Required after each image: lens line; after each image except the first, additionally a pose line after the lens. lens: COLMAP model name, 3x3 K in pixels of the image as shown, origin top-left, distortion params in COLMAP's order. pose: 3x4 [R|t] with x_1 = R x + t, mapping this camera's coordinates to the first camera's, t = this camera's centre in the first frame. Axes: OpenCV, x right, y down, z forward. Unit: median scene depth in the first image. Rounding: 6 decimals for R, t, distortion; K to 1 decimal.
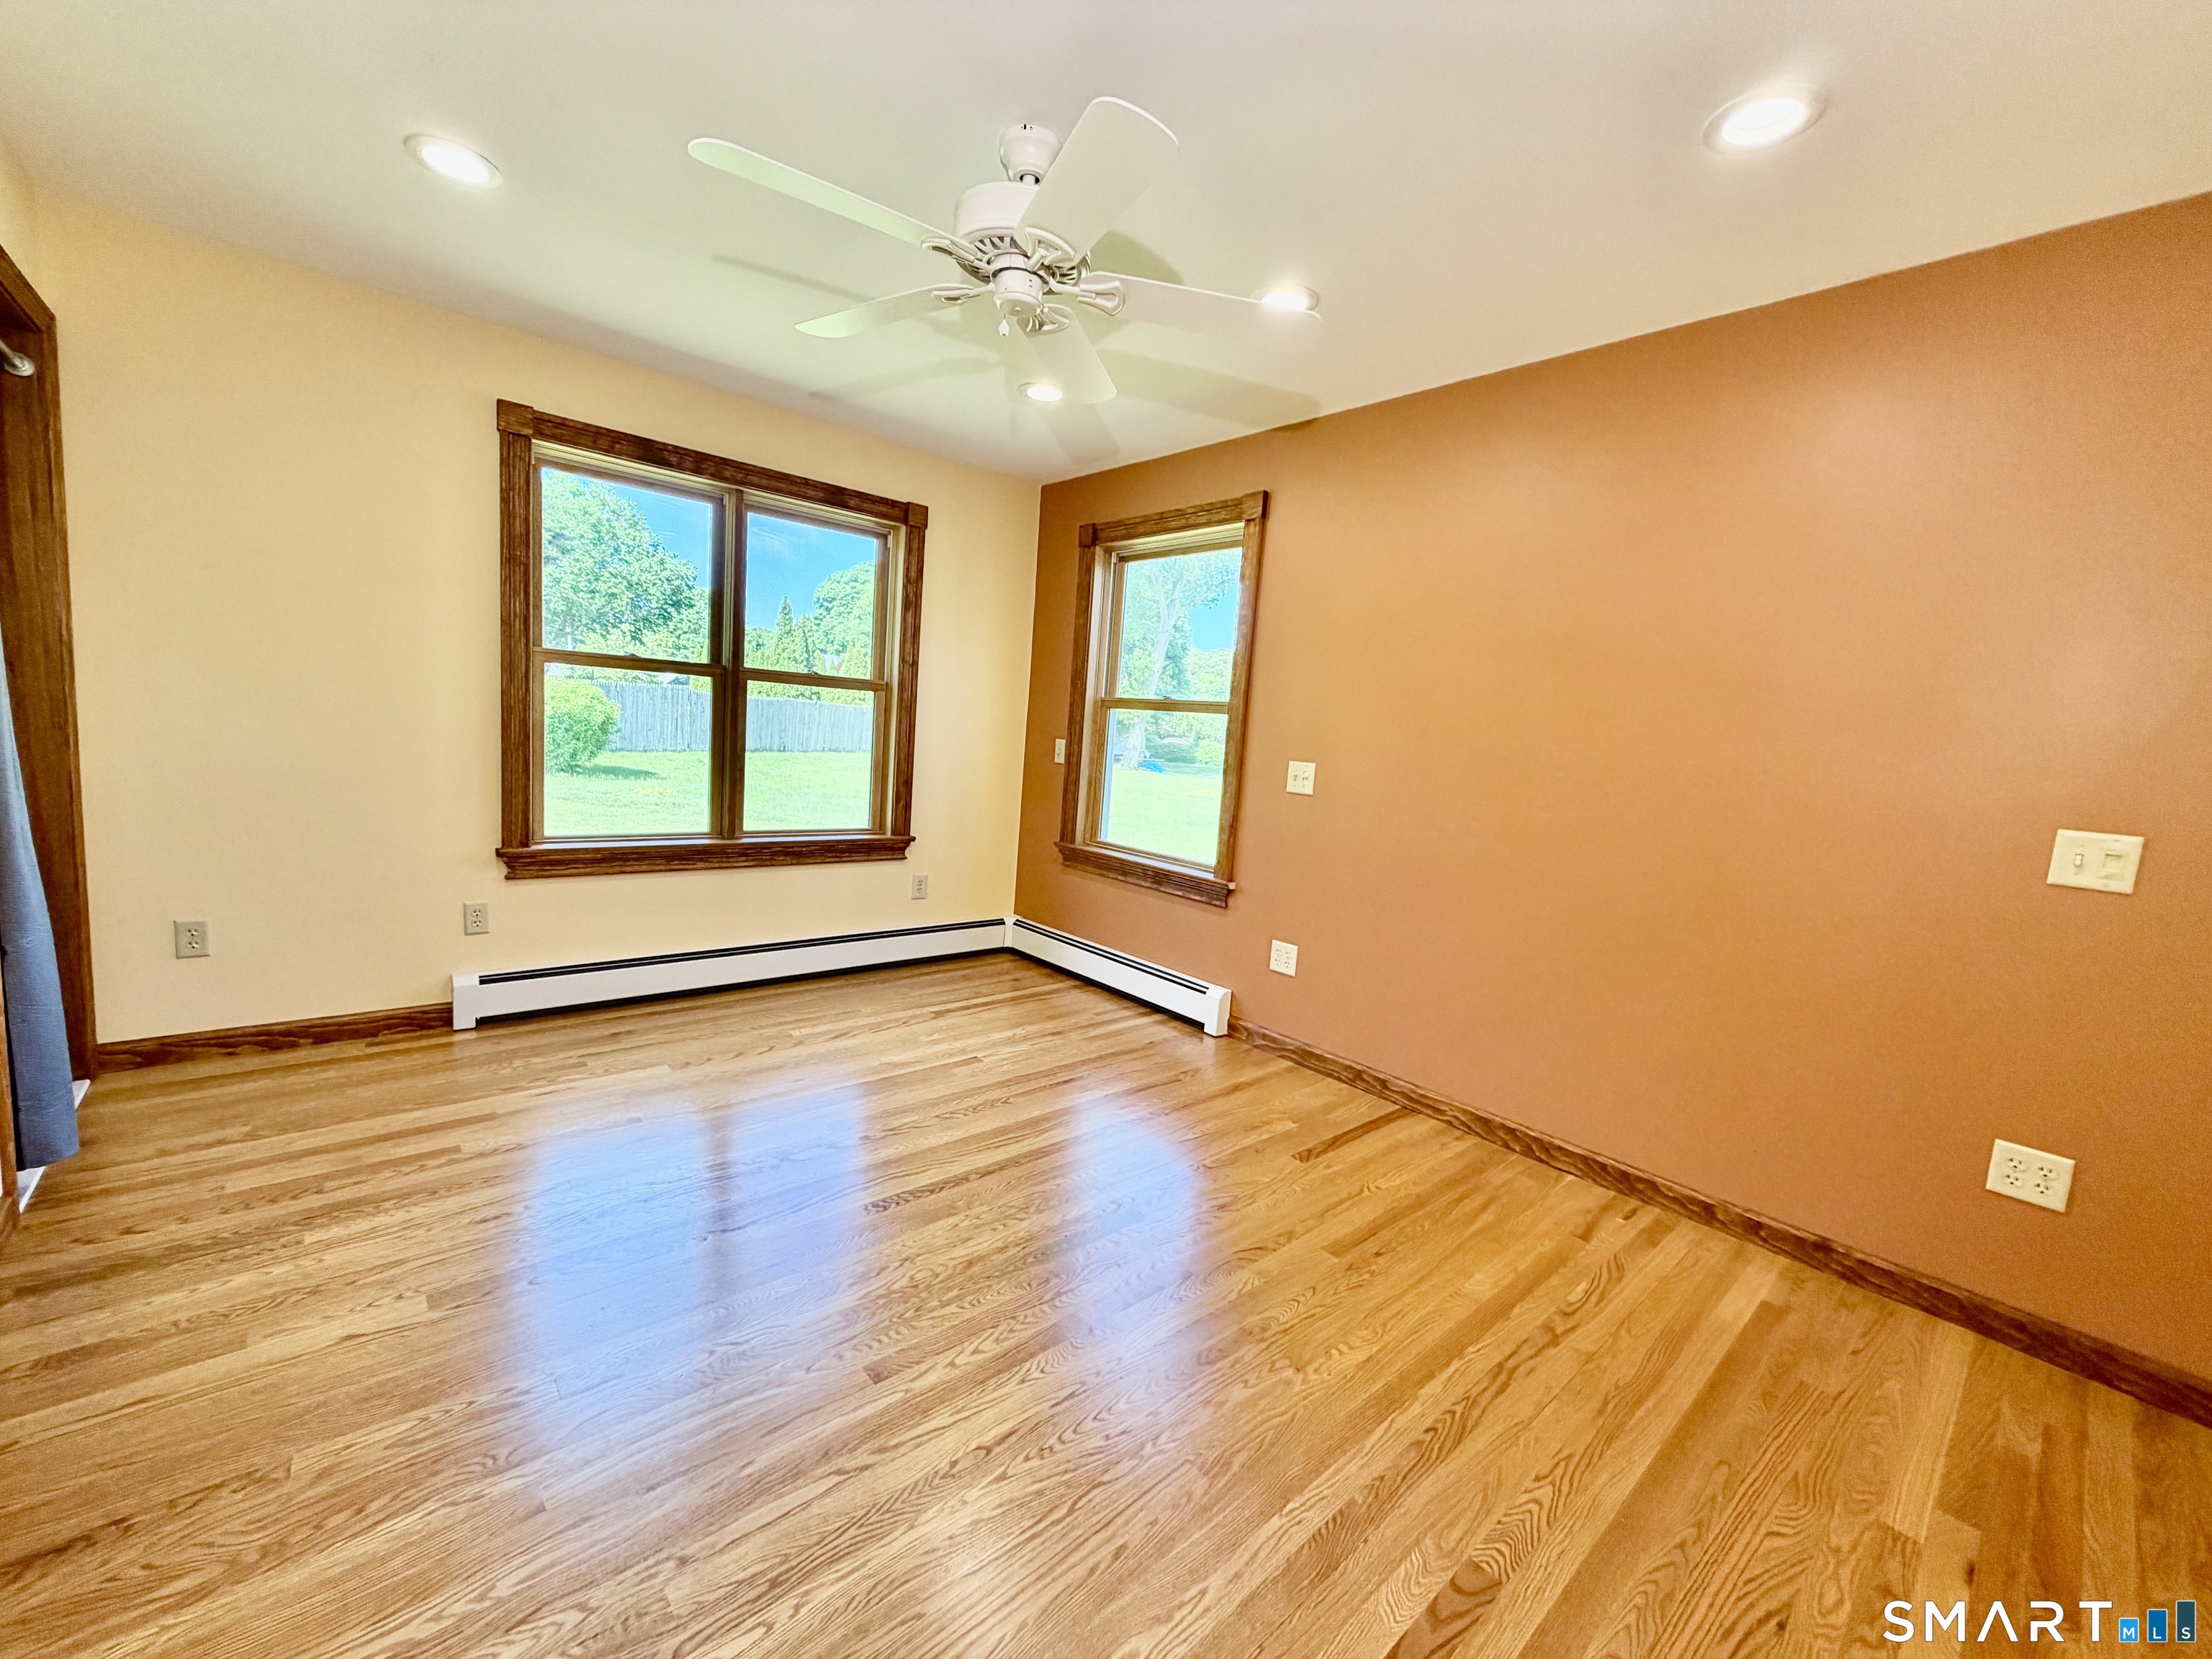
lens RADIAL K [[881.2, 0, 1099.1], [0, 881.2, 829.6], [0, 0, 1]] dist [-0.000420, -0.000411]
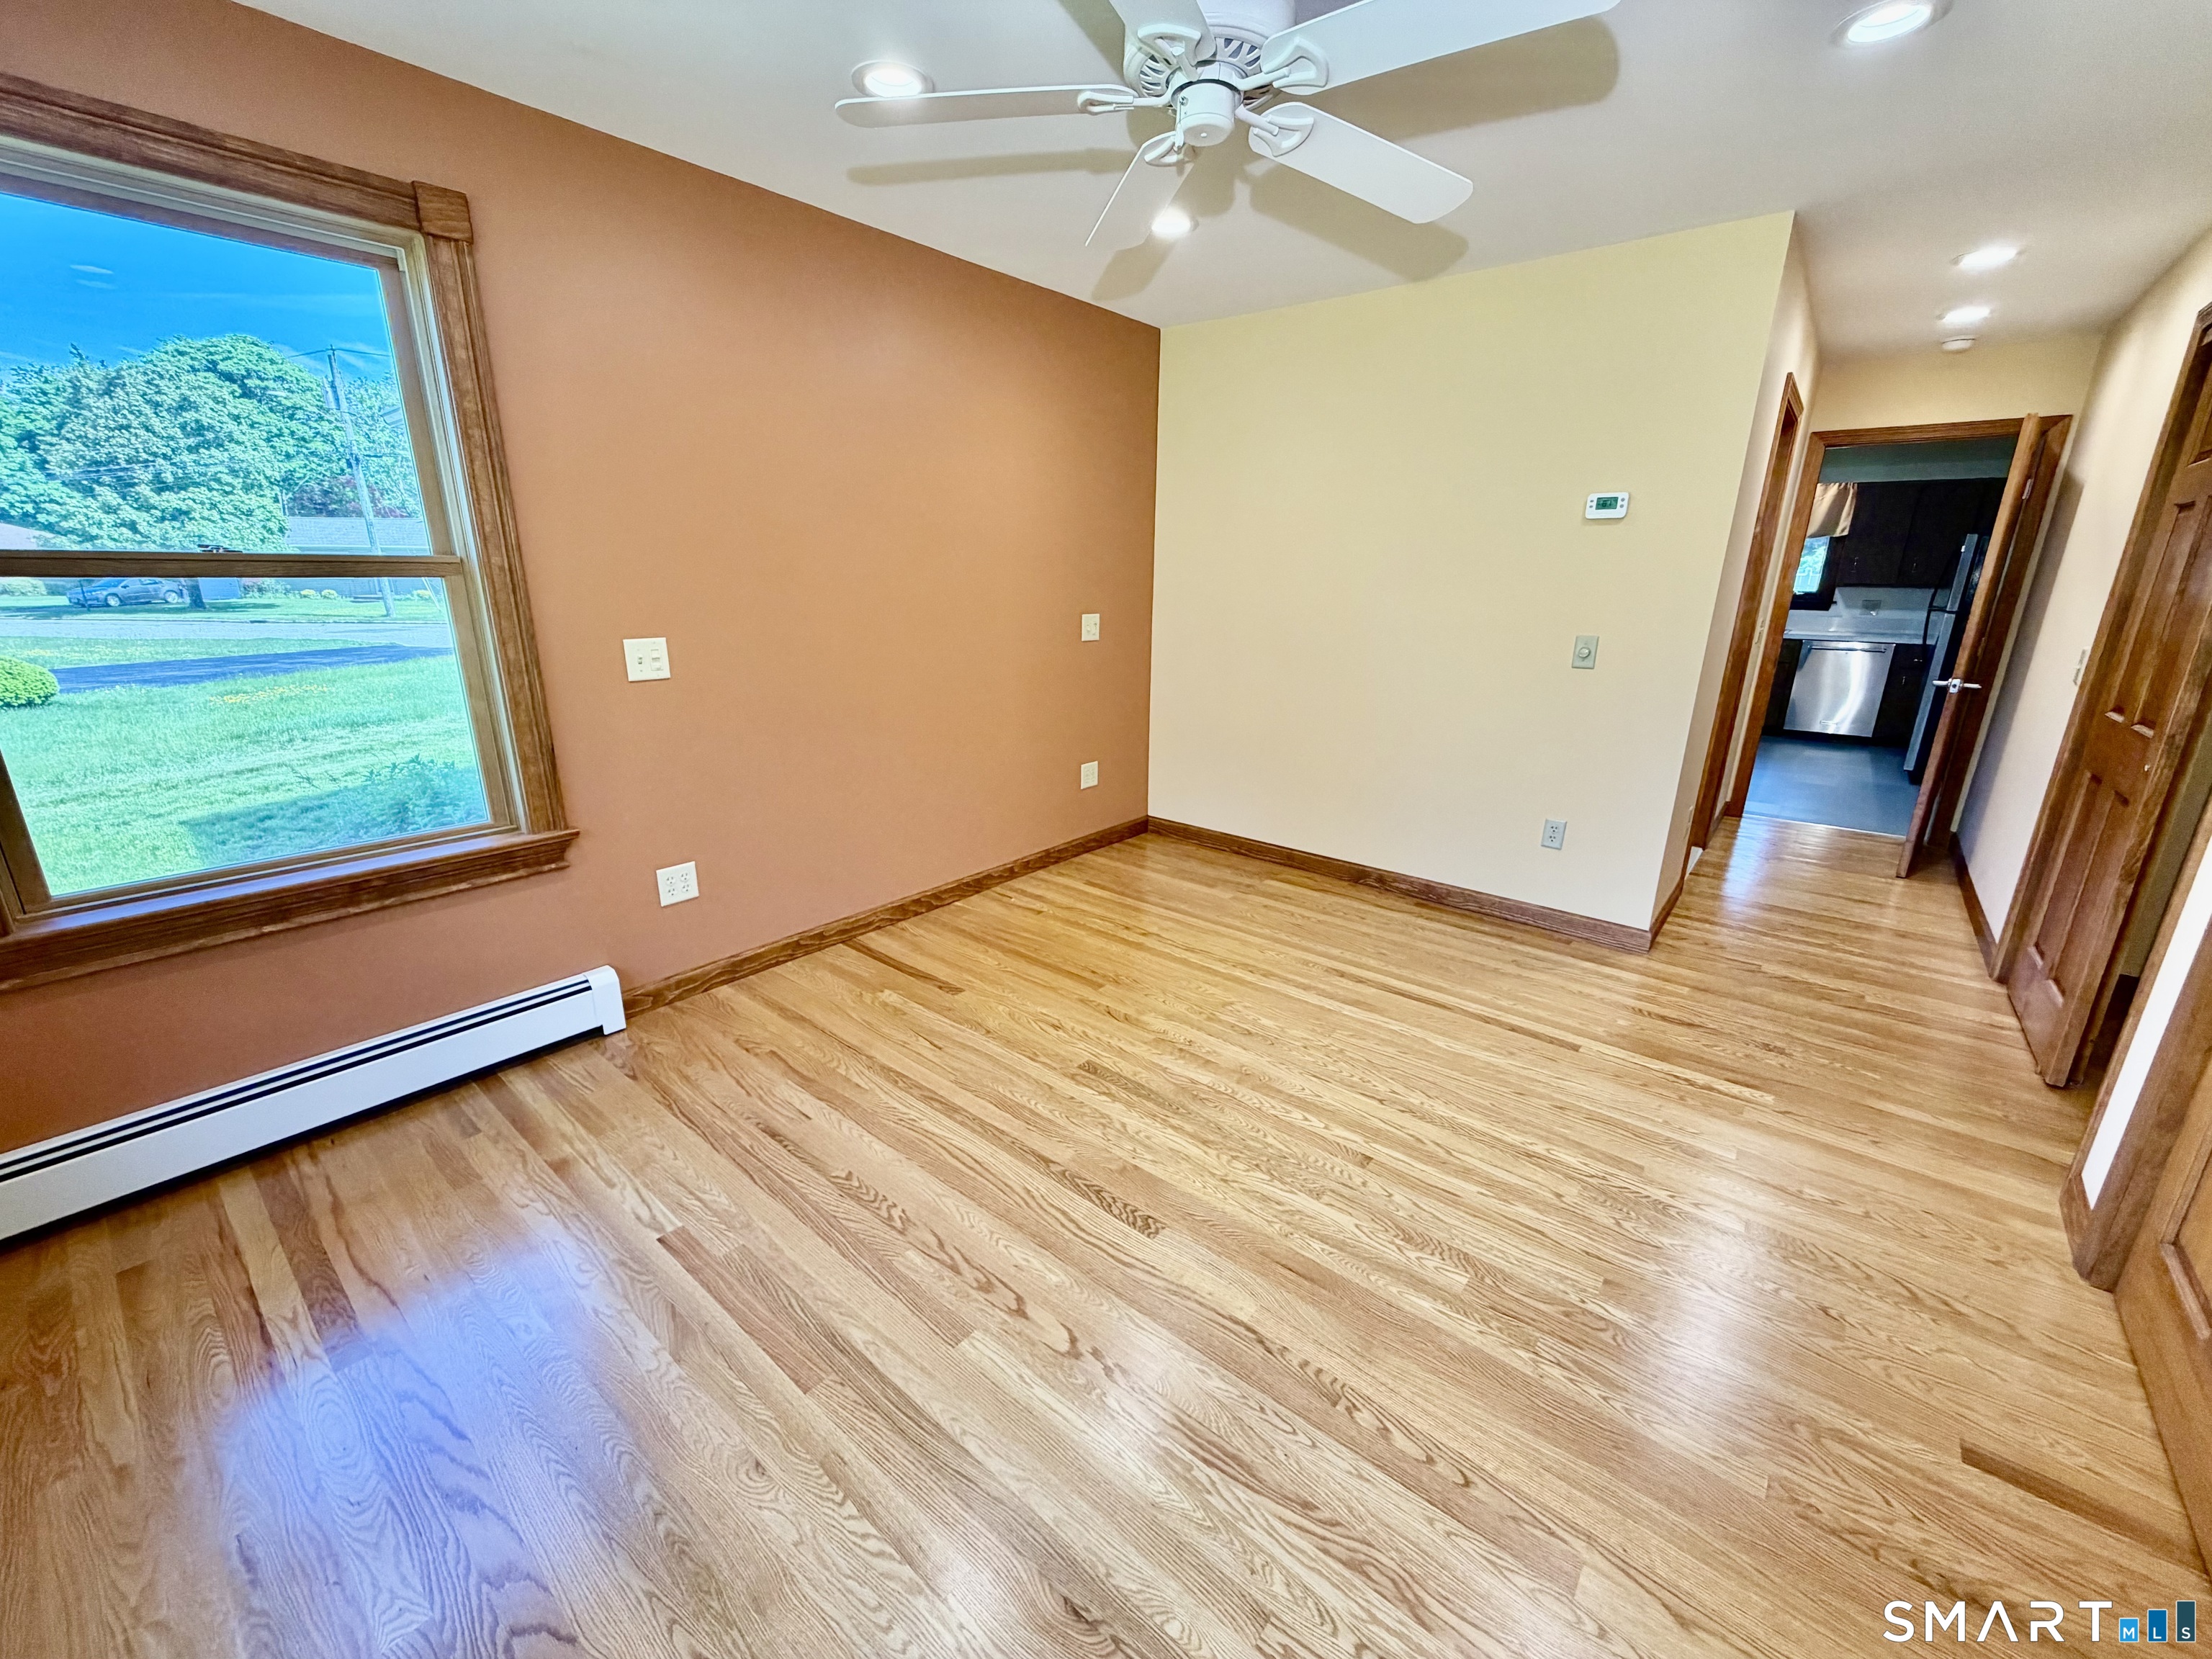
lens RADIAL K [[881.2, 0, 1099.1], [0, 881.2, 829.6], [0, 0, 1]] dist [-0.000420, -0.000411]
pose [[-0.149138, -0.354412, 0.923119, -0.655134], [0.093778, 0.924283, 0.370010, -0.186091], [-0.984359, 0.141751, -0.104610, 0.781657]]
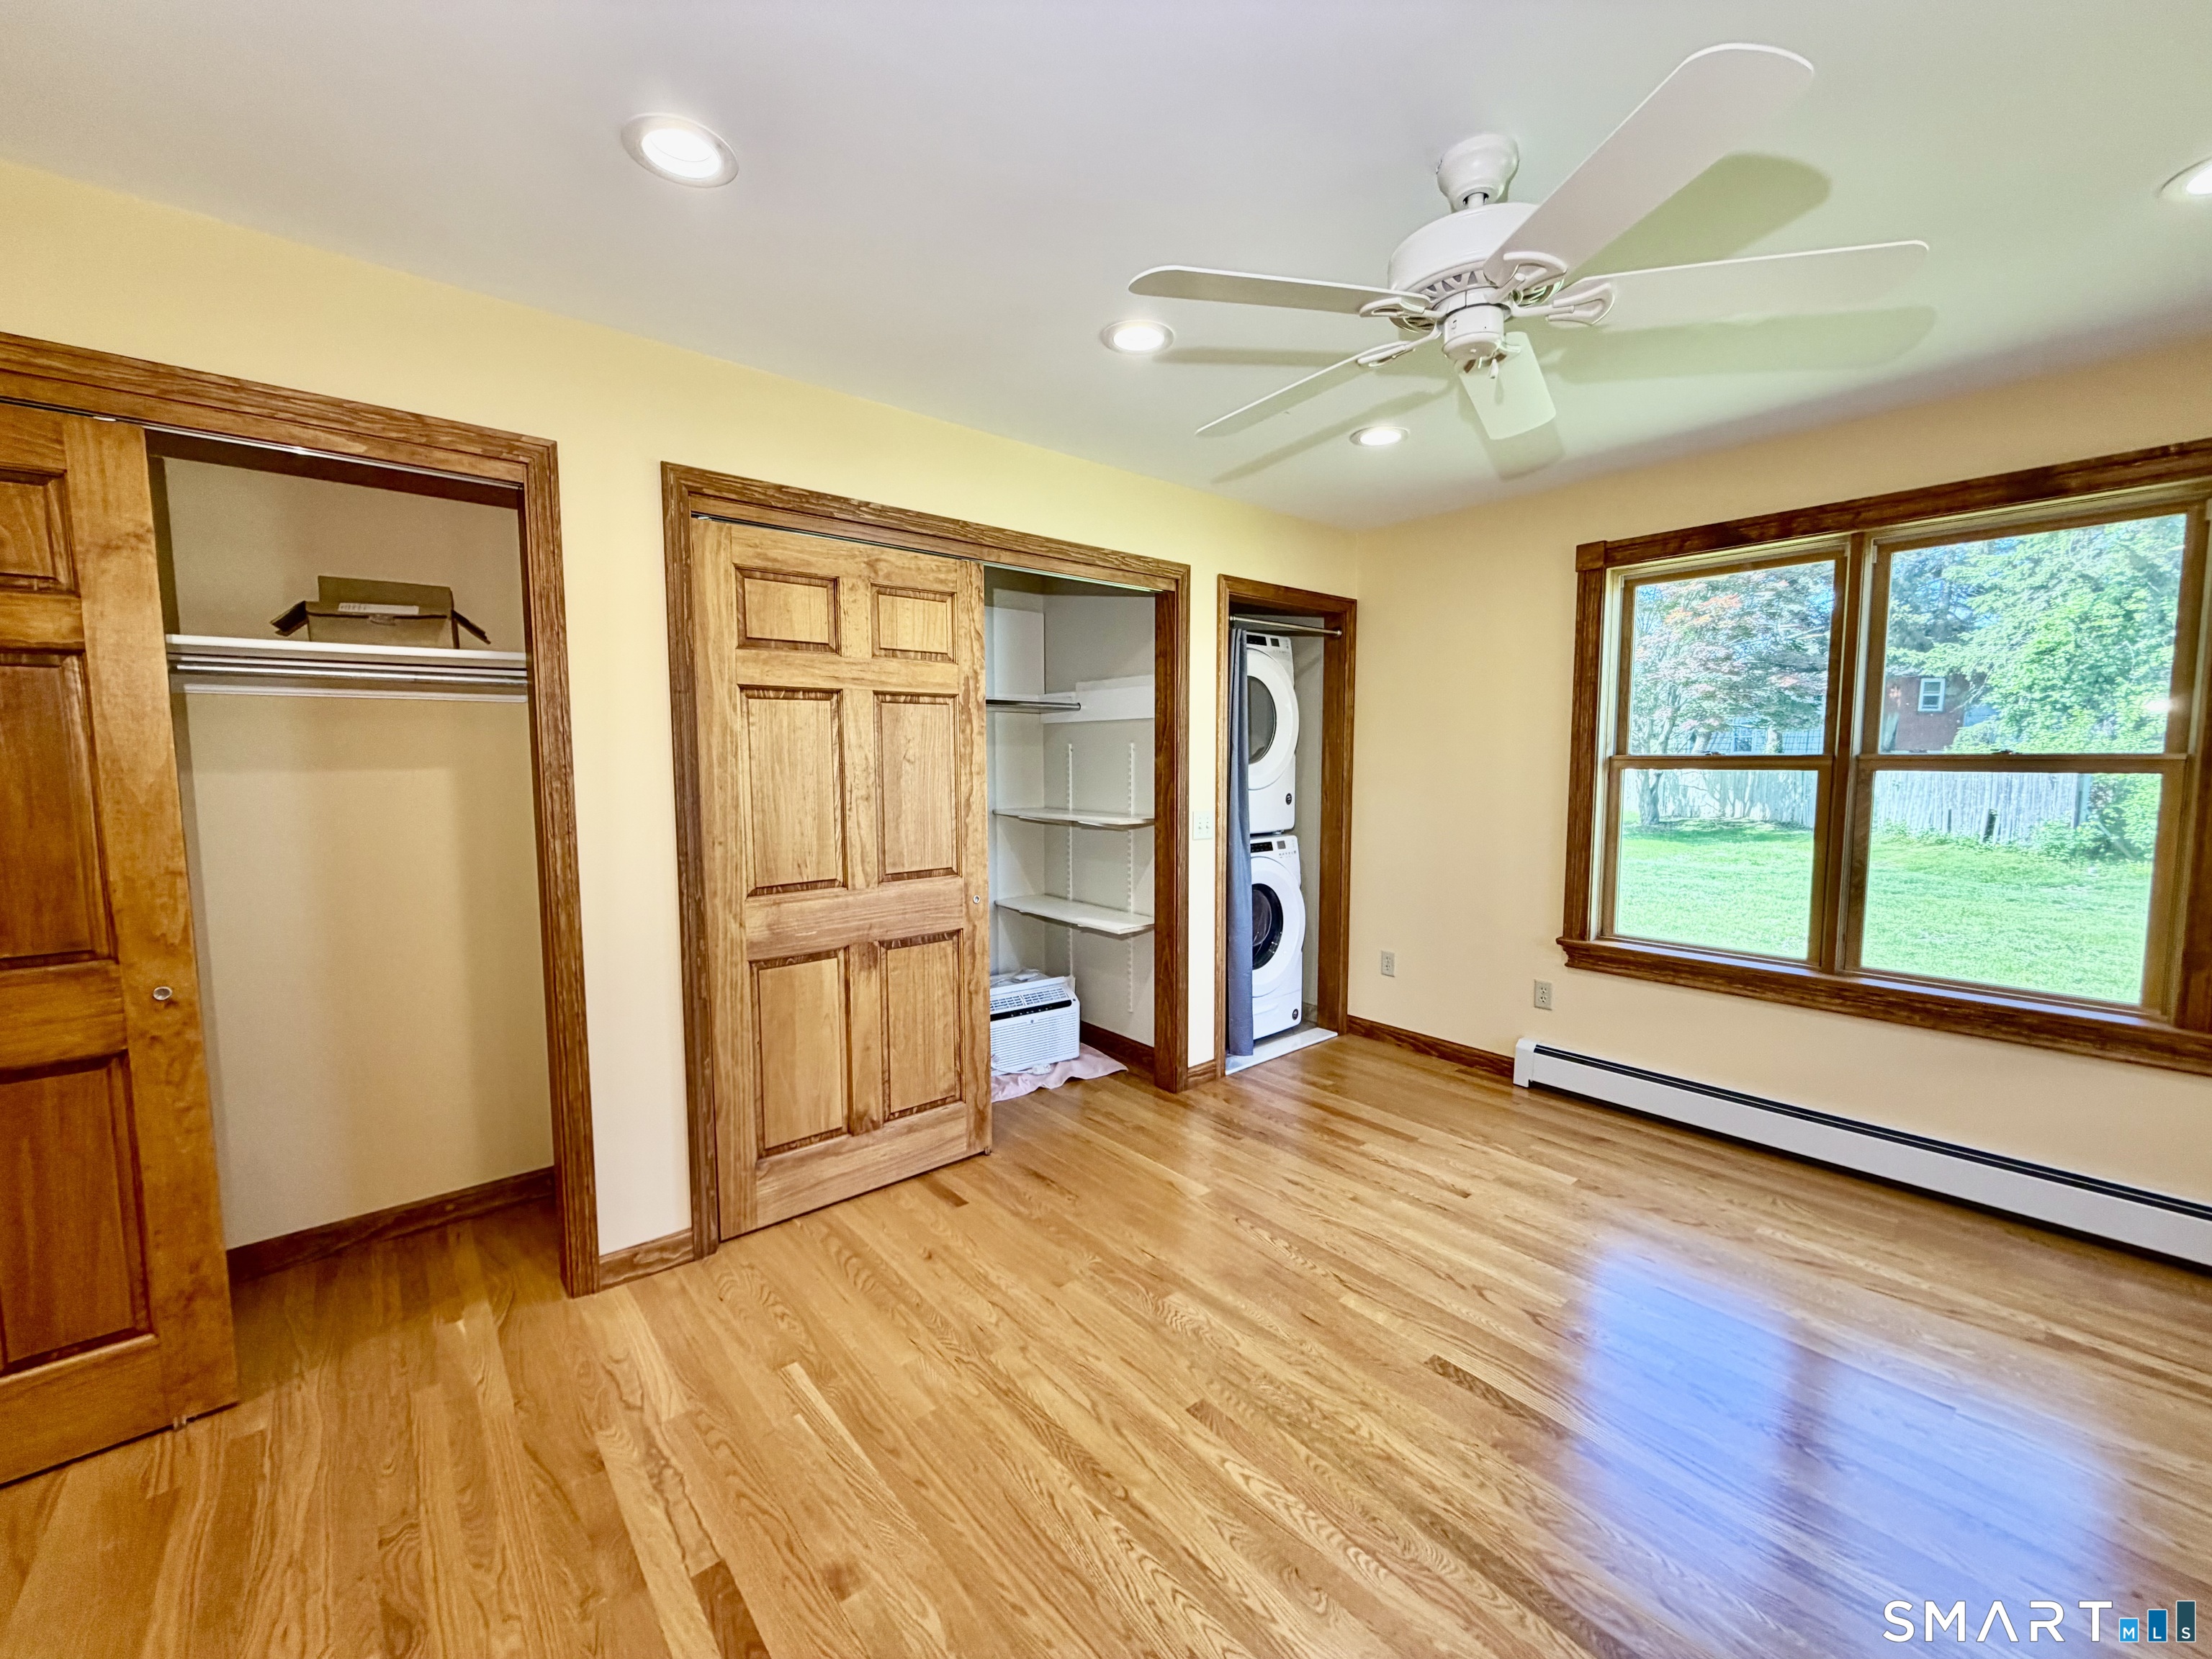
lens RADIAL K [[881.2, 0, 1099.1], [0, 881.2, 829.6], [0, 0, 1]] dist [-0.000420, -0.000411]
pose [[-0.021980, 0.011018, -0.999698, 0.469060], [-0.115280, 0.993242, 0.013481, -0.064307], [0.993090, 0.115541, -0.020561, 0.438176]]
